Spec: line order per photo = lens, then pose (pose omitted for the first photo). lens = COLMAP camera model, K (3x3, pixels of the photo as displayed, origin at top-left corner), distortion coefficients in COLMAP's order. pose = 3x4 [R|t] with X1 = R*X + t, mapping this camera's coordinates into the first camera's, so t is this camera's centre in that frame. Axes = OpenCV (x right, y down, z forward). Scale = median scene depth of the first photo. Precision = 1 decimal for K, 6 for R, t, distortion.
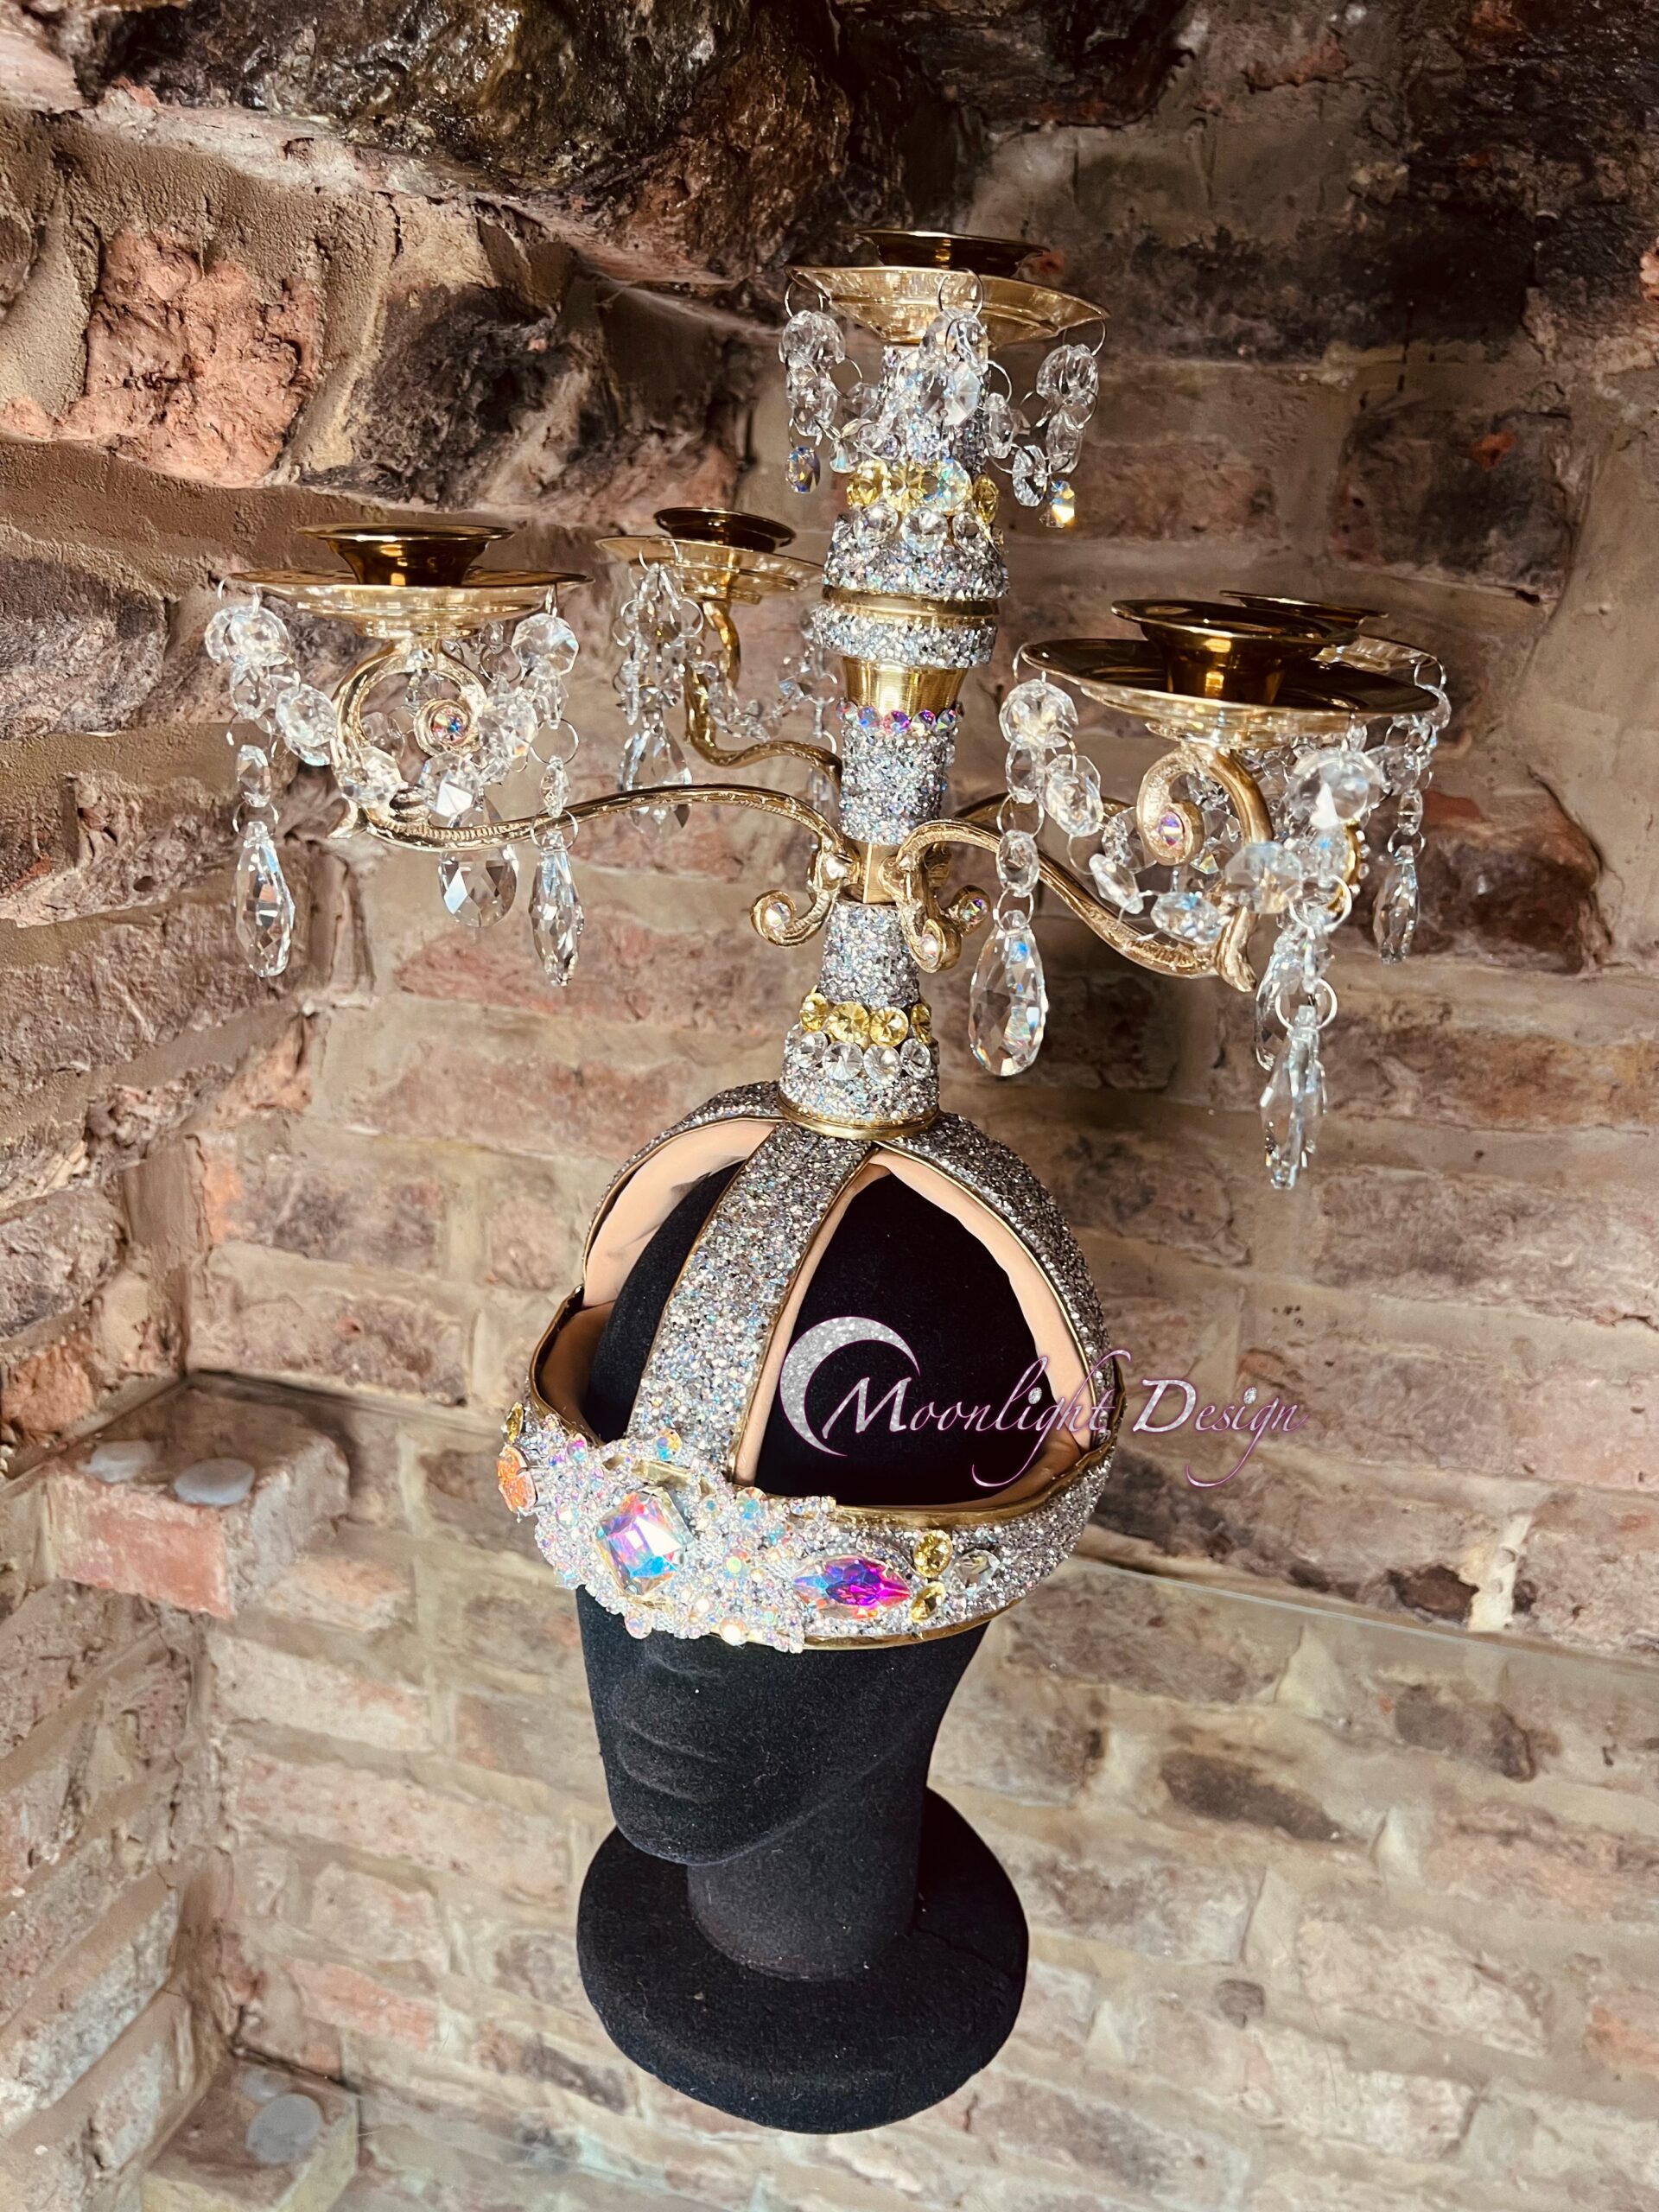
lens RADIAL K [[1693.7, 0, 827.5], [0, 1693.7, 1114.8], [0, 0, 1]] dist [0.030246, -0.042620]
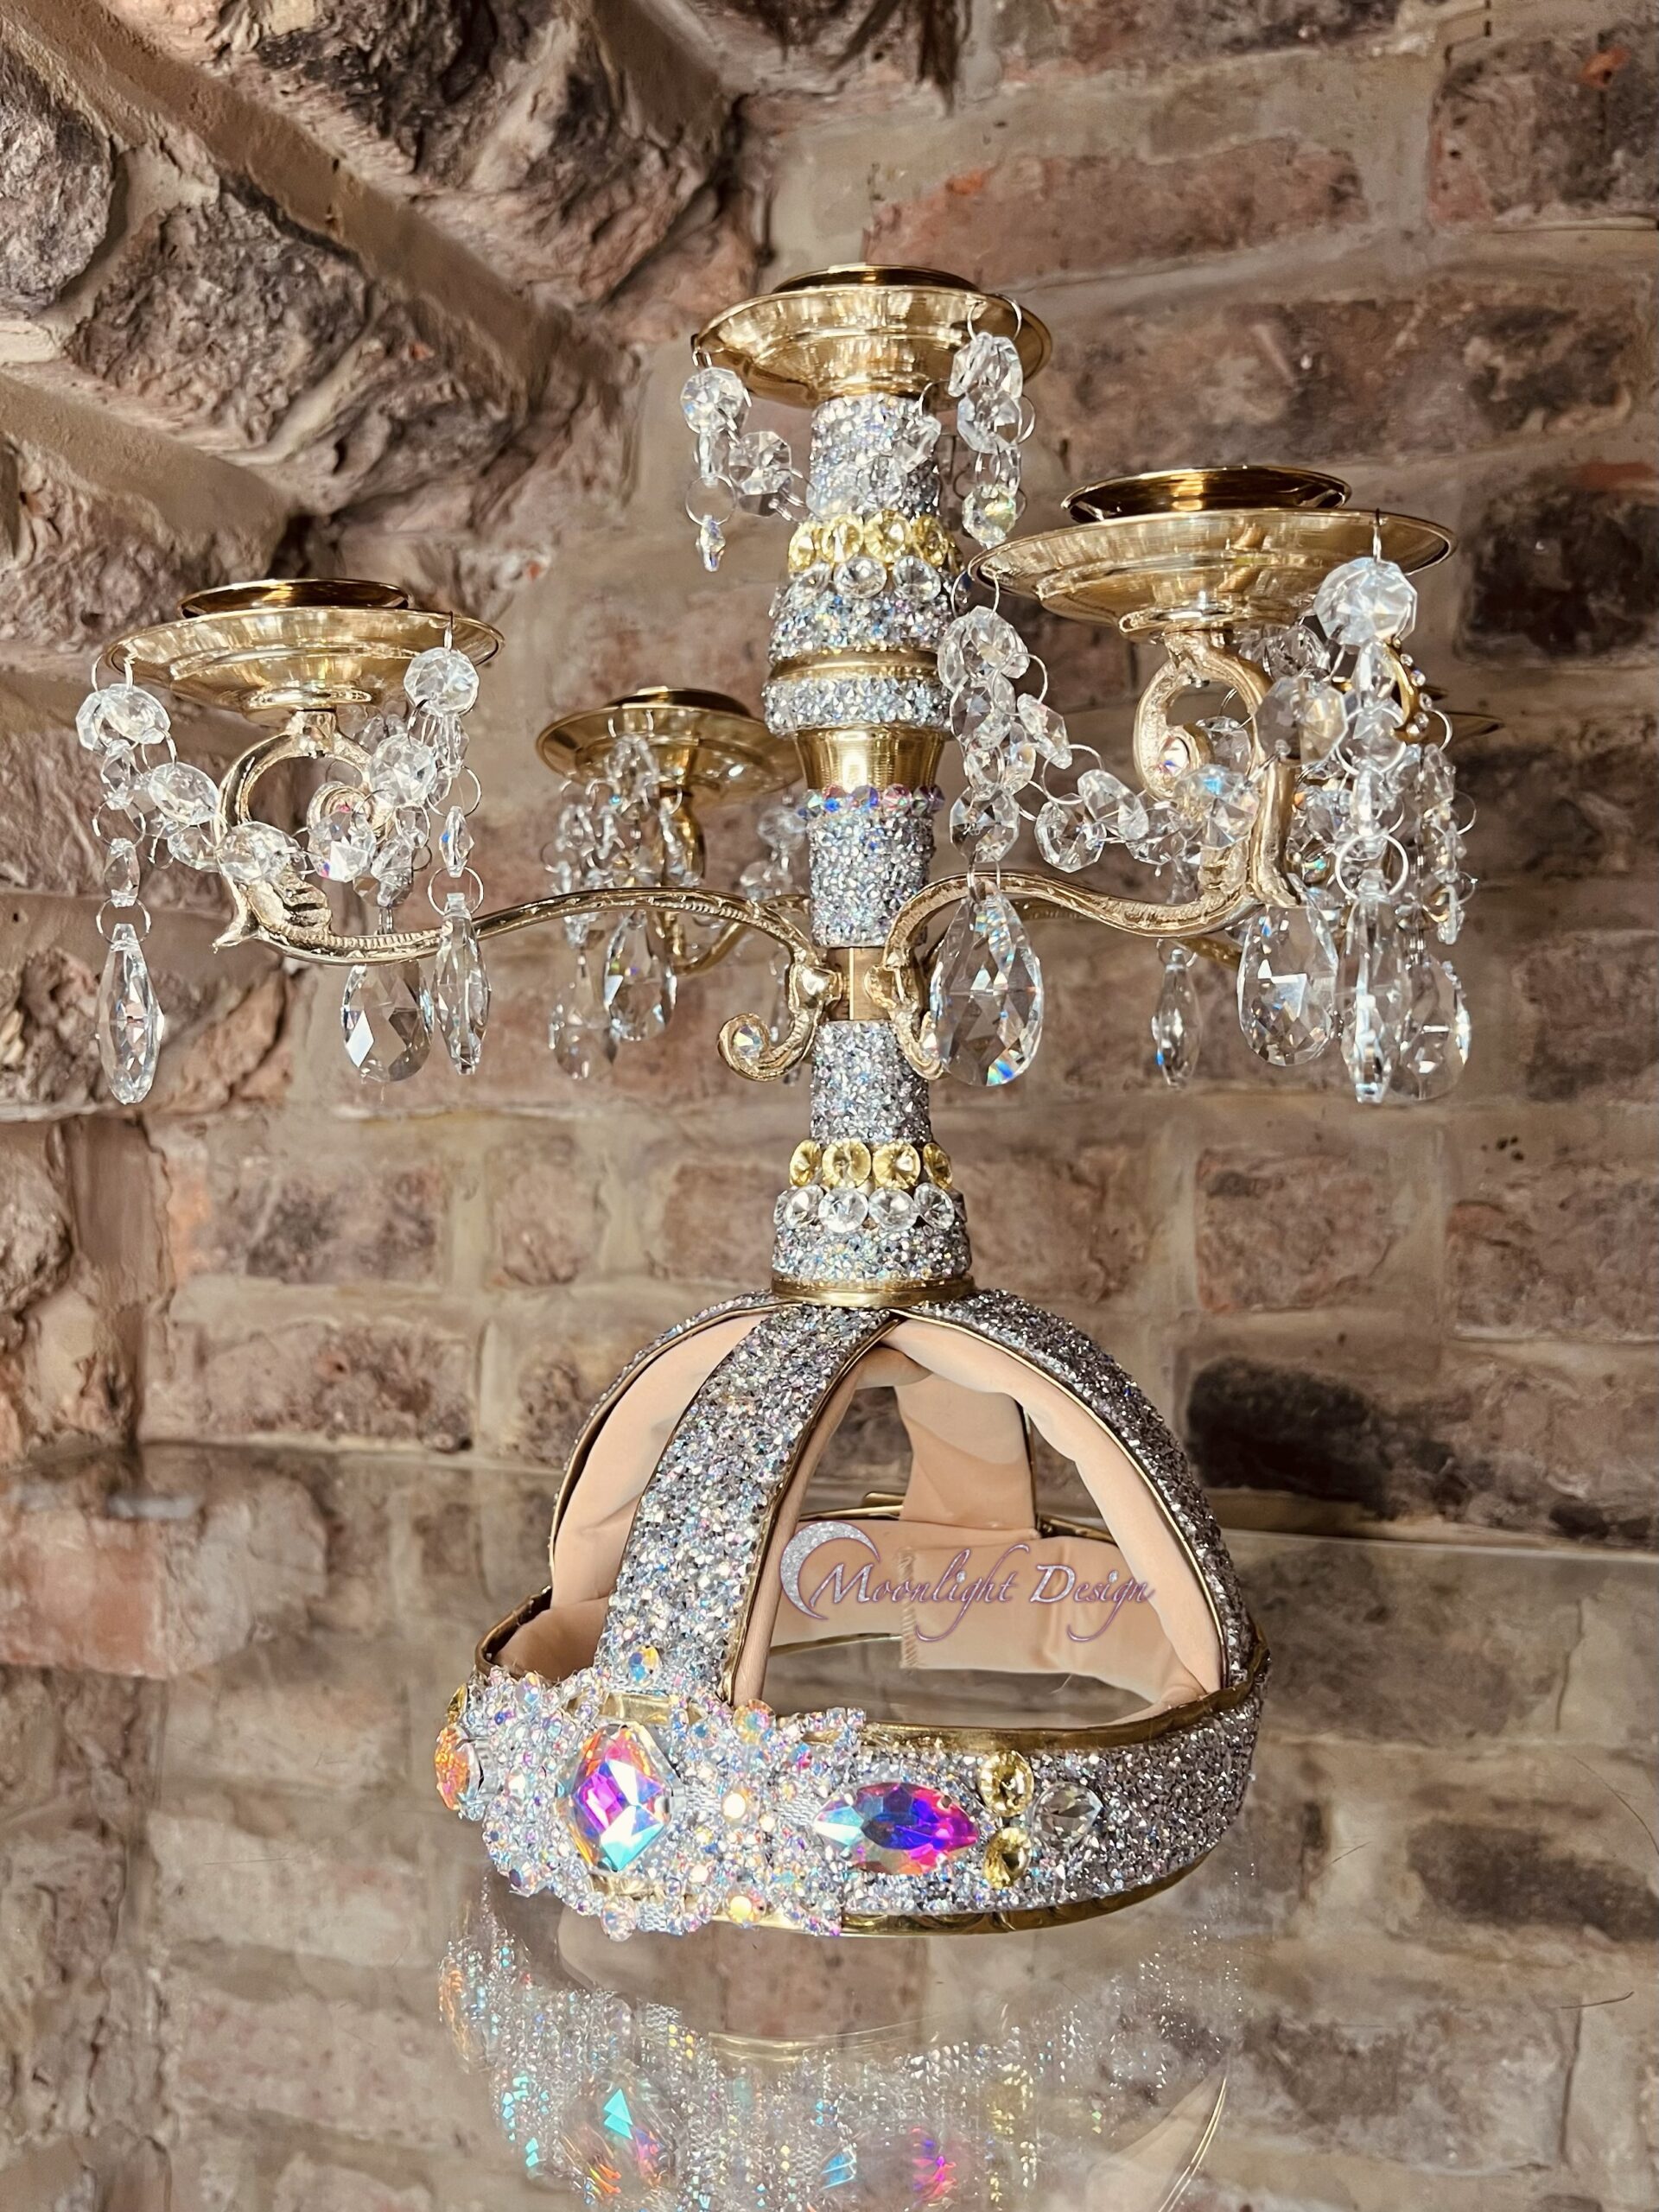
lens RADIAL K [[2035.6, 0, 753.9], [0, 2035.6, 1145.3], [0, 0, 1]] dist [0.029733, -0.035646]
pose [[0.993754, -0.056433, -0.096271, 0.021948], [0.029597, 0.965097, -0.260216, 0.331350], [0.107596, 0.255741, 0.960739, 0.067435]]
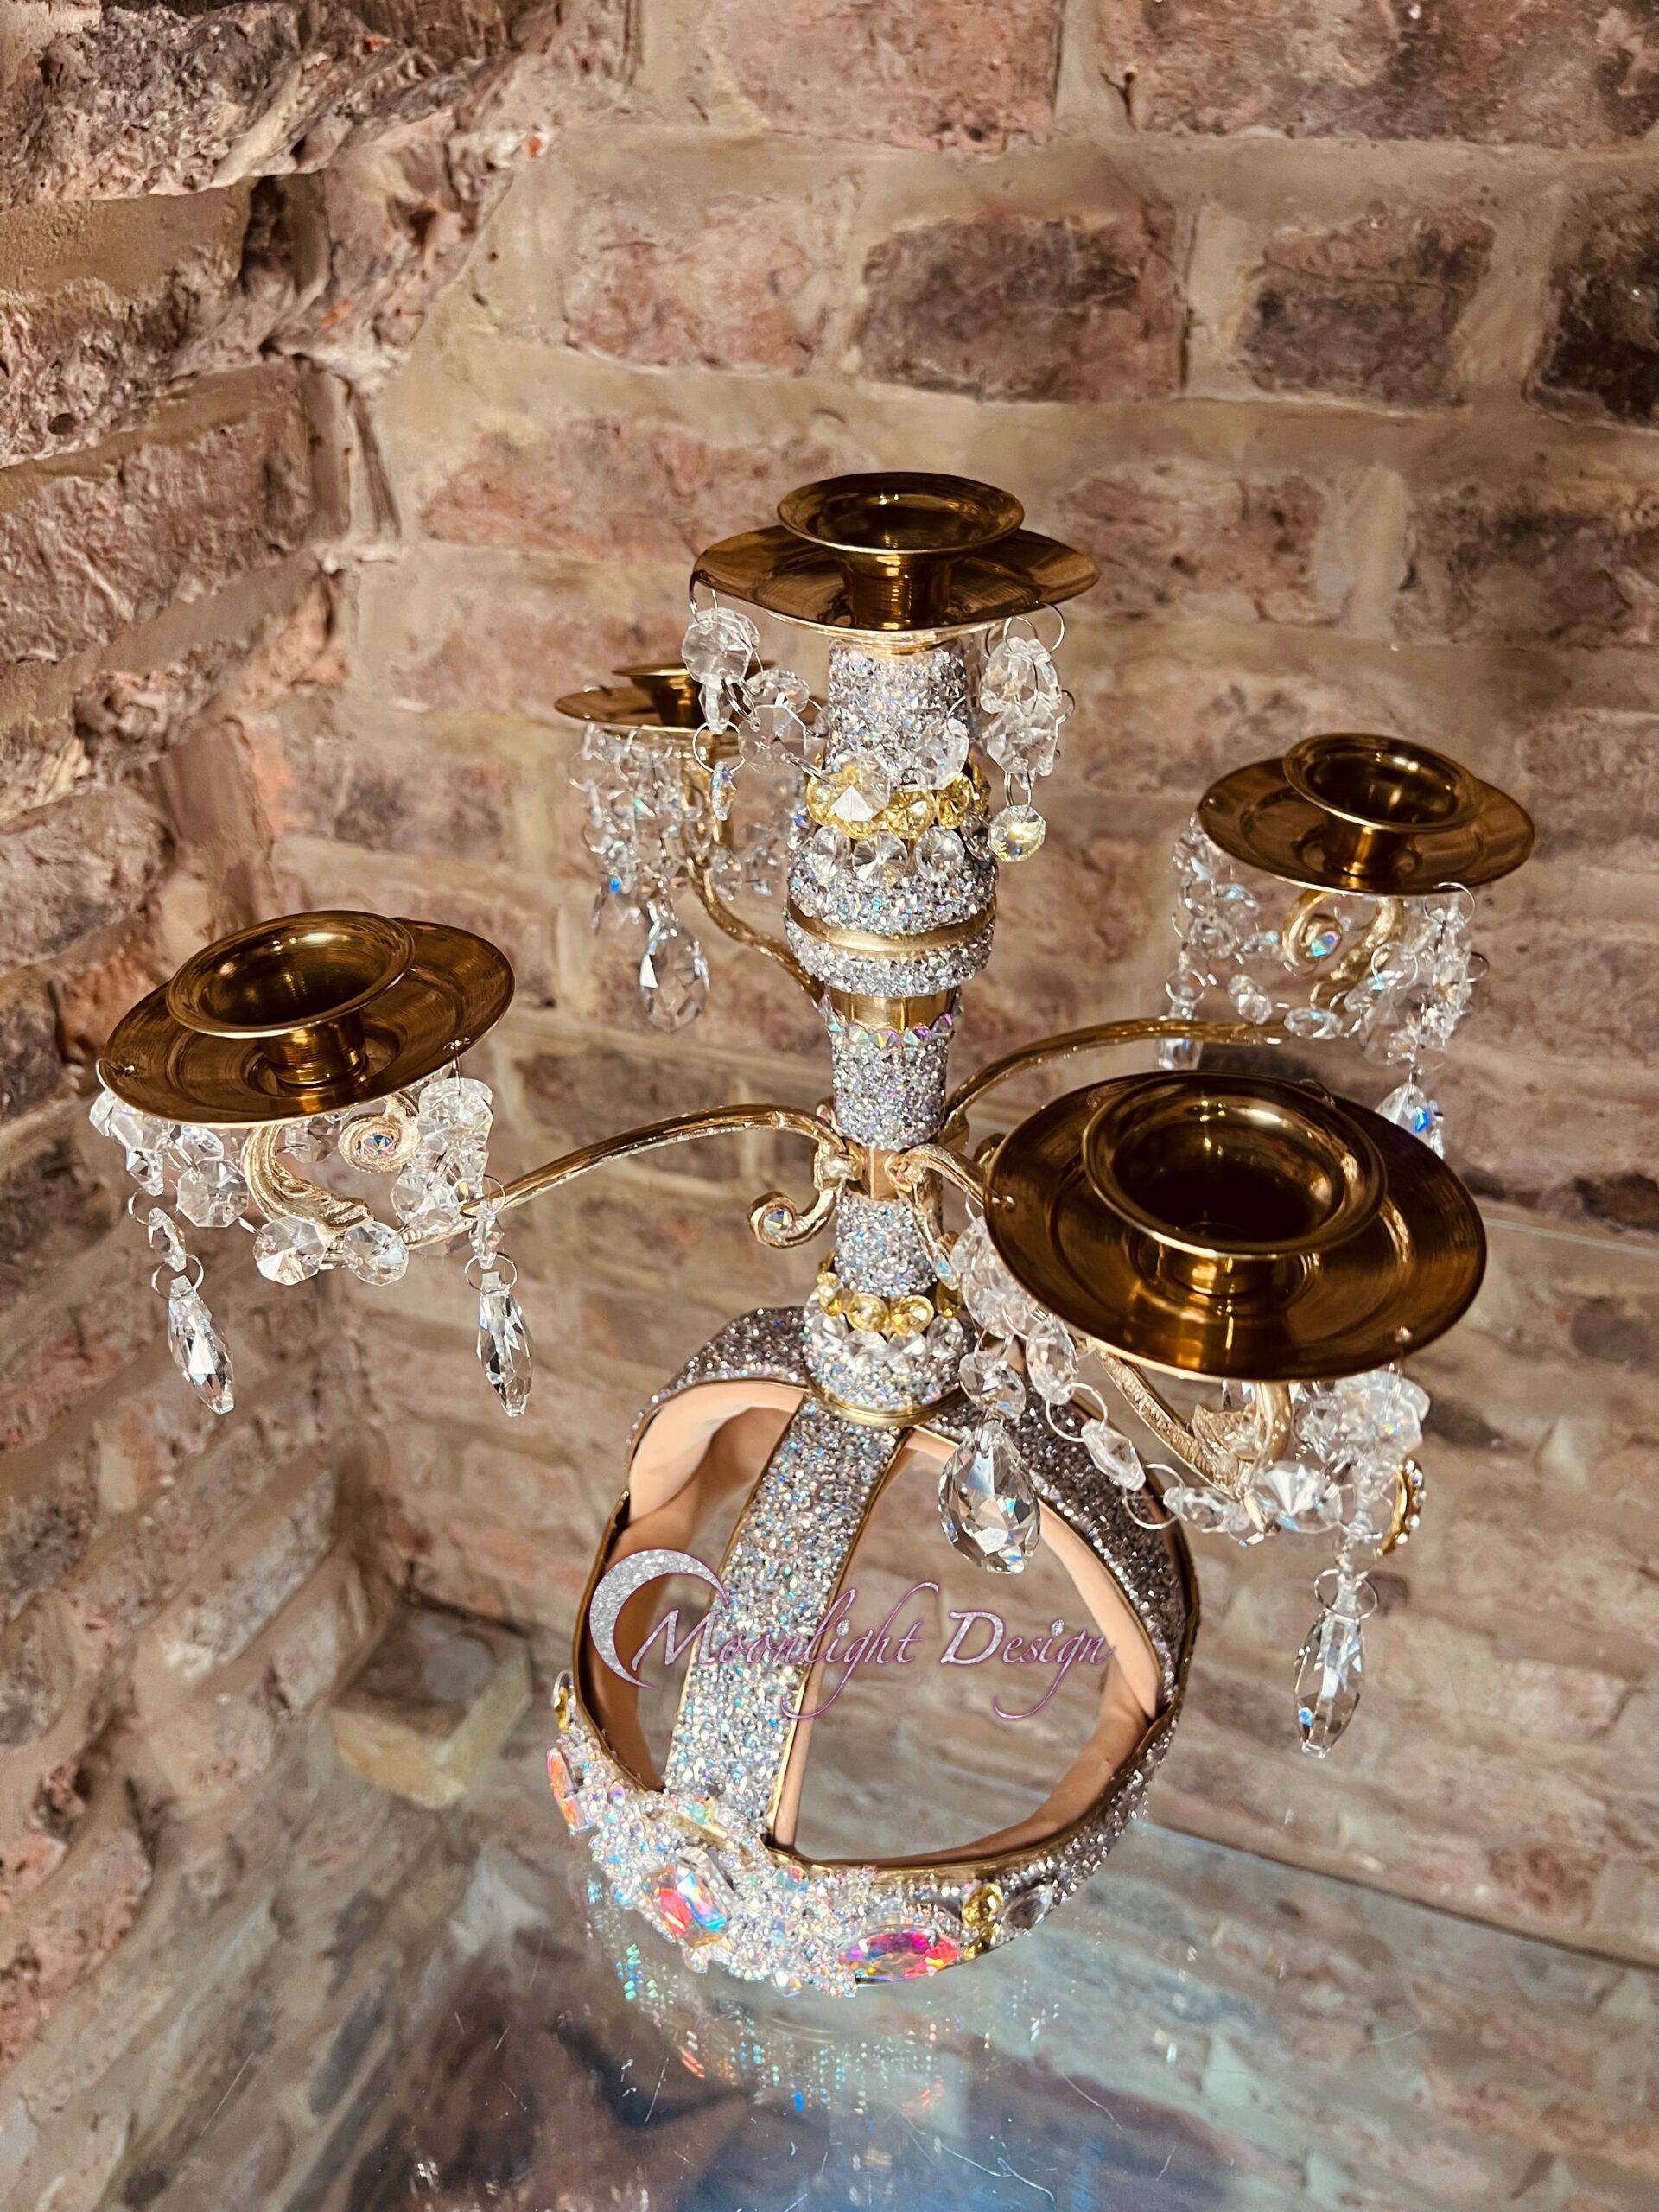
lens RADIAL K [[1700.2, 0, 832.4], [0, 1700.2, 1117.6], [0, 0, 1]] dist [0.021193, -0.033020]
pose [[0.994676, -0.016672, -0.101698, 0.036504], [0.043579, 0.962300, 0.268477, -0.014916], [0.093388, -0.271480, 0.957903, 0.124763]]
